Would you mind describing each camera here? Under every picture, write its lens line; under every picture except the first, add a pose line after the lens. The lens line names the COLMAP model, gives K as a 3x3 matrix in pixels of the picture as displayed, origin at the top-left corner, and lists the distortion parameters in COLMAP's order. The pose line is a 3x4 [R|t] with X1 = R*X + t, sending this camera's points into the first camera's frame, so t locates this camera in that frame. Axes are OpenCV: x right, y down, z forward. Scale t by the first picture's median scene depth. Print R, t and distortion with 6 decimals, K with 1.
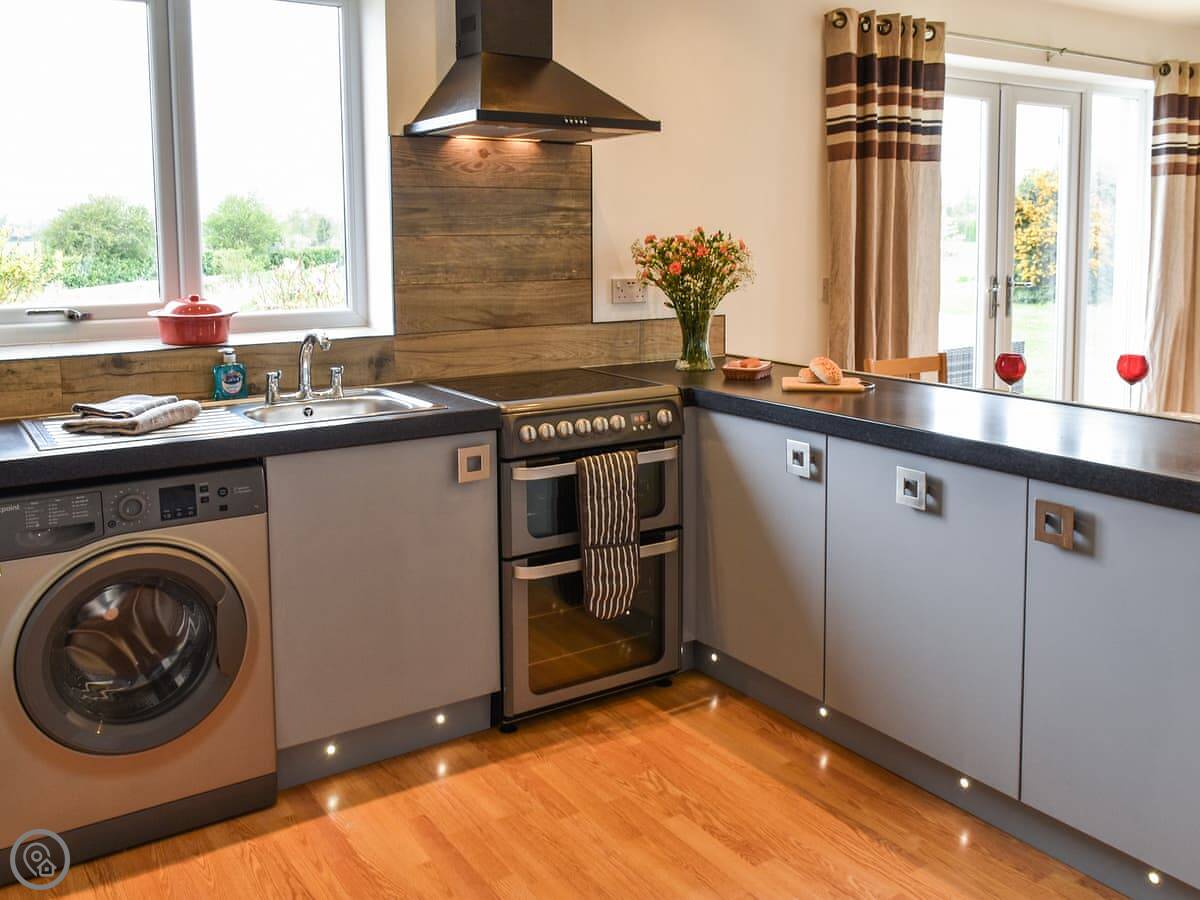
lens RADIAL K [[1090.3, 0, 673.2], [0, 1090.3, 314.6], [0, 0, 1]] dist [-0.000492, -0.003502]
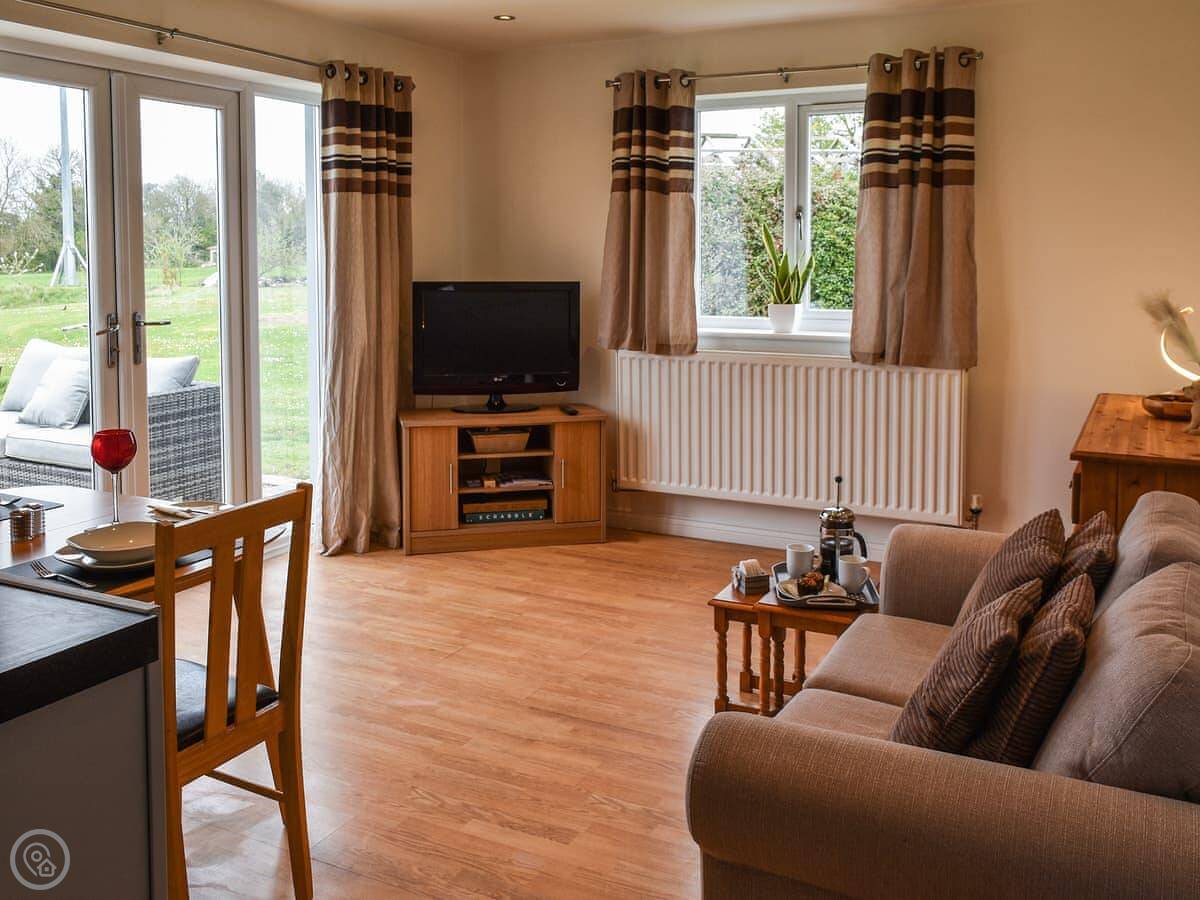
lens RADIAL K [[1089.8, 0, 580.9], [0, 1089.8, 308.9], [0, 0, 1]] dist [0.000427, 0.006497]
pose [[0.892062, -0.021271, 0.451412, 0.372488], [0.033461, 0.999259, -0.019037, -0.019218], [-0.450672, 0.032087, 0.892113, 0.225236]]
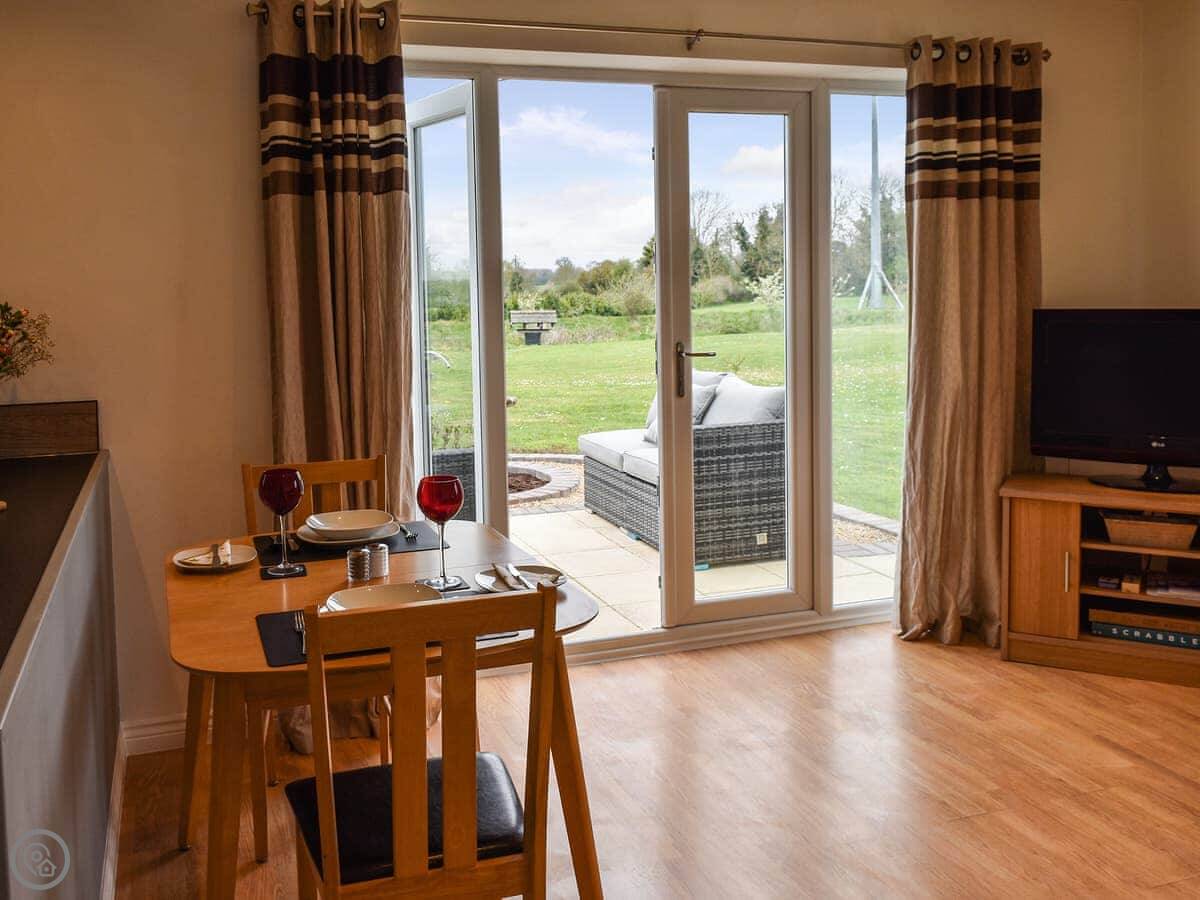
lens RADIAL K [[1093.0, 0, 557.0], [0, 1093.0, 342.3], [0, 0, 1]] dist [-0.002311, -0.009117]
pose [[0.956760, 0.003886, -0.290853, 0.696437], [-0.007743, 0.999897, -0.012112, -0.039573], [0.290776, 0.013840, 0.956691, 0.407577]]
